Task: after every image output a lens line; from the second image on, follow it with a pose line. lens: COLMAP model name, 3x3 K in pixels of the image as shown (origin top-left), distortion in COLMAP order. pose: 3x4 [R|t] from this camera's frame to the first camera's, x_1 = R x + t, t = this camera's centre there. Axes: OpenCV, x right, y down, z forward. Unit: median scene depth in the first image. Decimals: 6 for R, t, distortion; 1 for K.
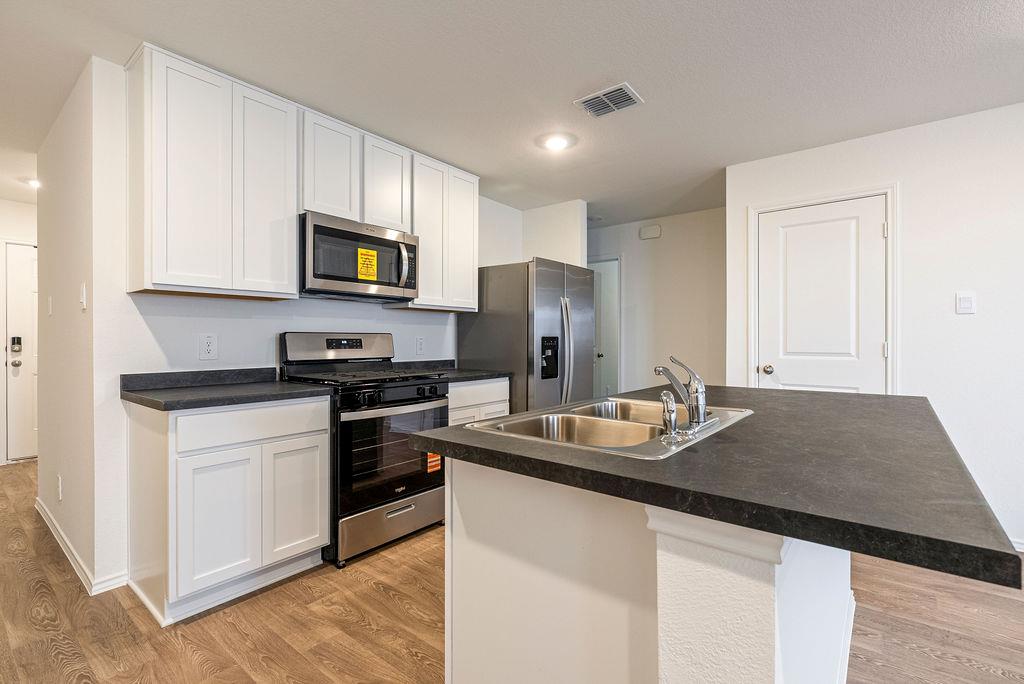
lens RADIAL K [[466.5, 0, 512.0], [0, 466.5, 342.0], [0, 0, 1]] dist [-0.001811, -0.000103]
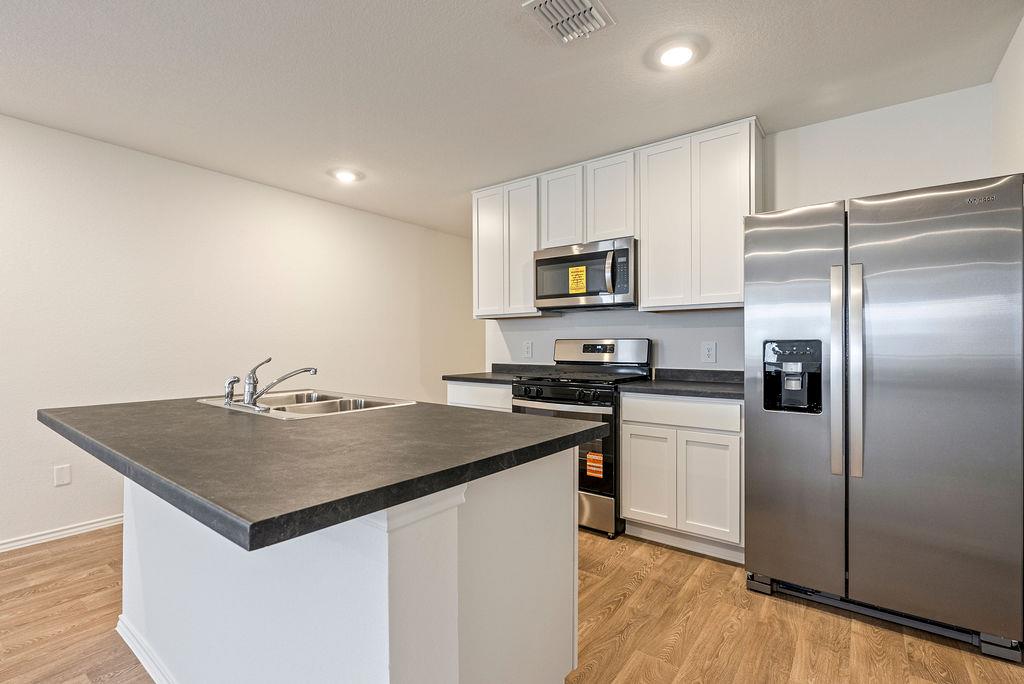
lens RADIAL K [[466.5, 0, 512.0], [0, 466.5, 342.0], [0, 0, 1]] dist [-0.001811, -0.000103]
pose [[0.028553, -0.001358, -0.999591, 0.836125], [0.006333, 0.999979, -0.001178, -0.012259], [0.999572, -0.006297, 0.028561, 0.803088]]
